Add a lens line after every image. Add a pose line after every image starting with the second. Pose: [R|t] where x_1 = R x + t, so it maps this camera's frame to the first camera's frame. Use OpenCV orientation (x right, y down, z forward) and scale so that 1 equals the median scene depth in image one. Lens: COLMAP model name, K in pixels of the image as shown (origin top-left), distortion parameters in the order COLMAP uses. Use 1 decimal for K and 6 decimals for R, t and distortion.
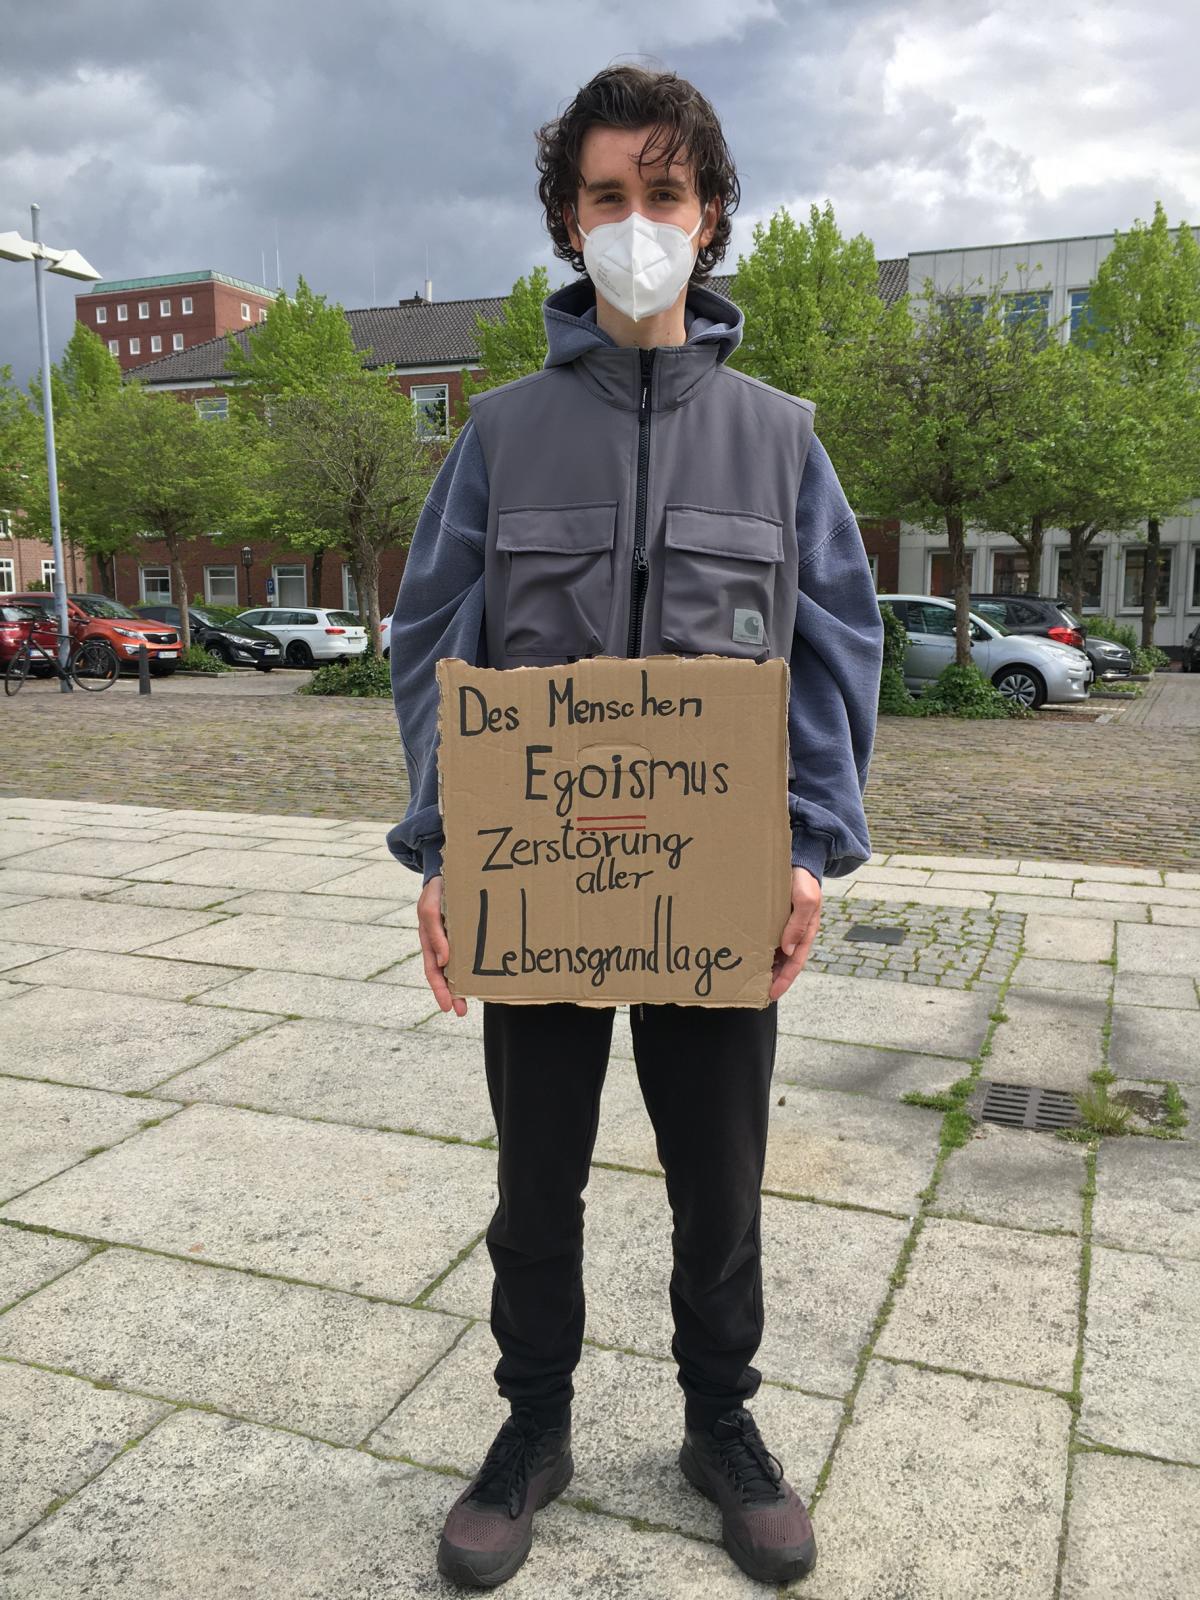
lens RADIAL K [[1371.6, 0, 598.3], [0, 1371.6, 794.6], [0, 0, 1]] dist [0.052936, -0.019407]
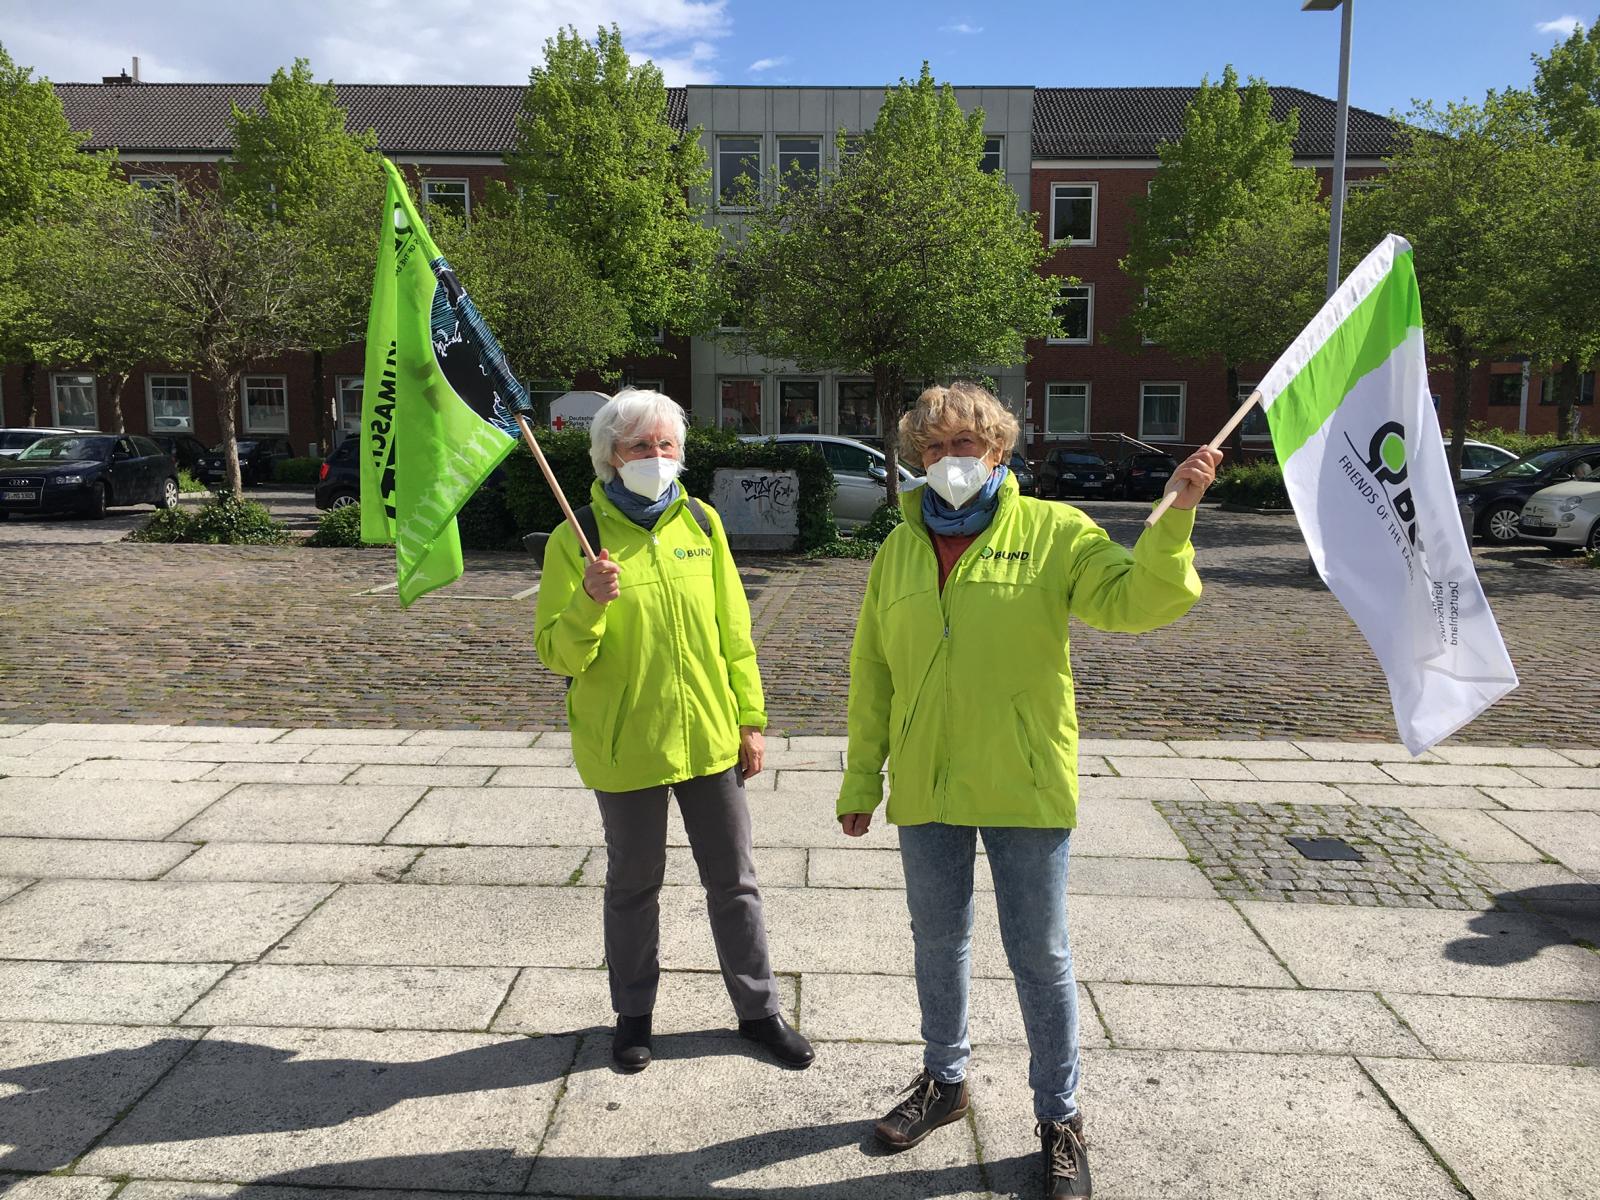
lens RADIAL K [[1371.6, 0, 800.6], [0, 1371.6, 603.8], [0, 0, 1]] dist [0.052936, -0.019407]
pose [[0.942408, -0.033404, 0.332793, -0.126502], [0.034966, 0.999388, 0.001295, -0.023031], [-0.332632, 0.010417, 0.942999, 0.056699]]
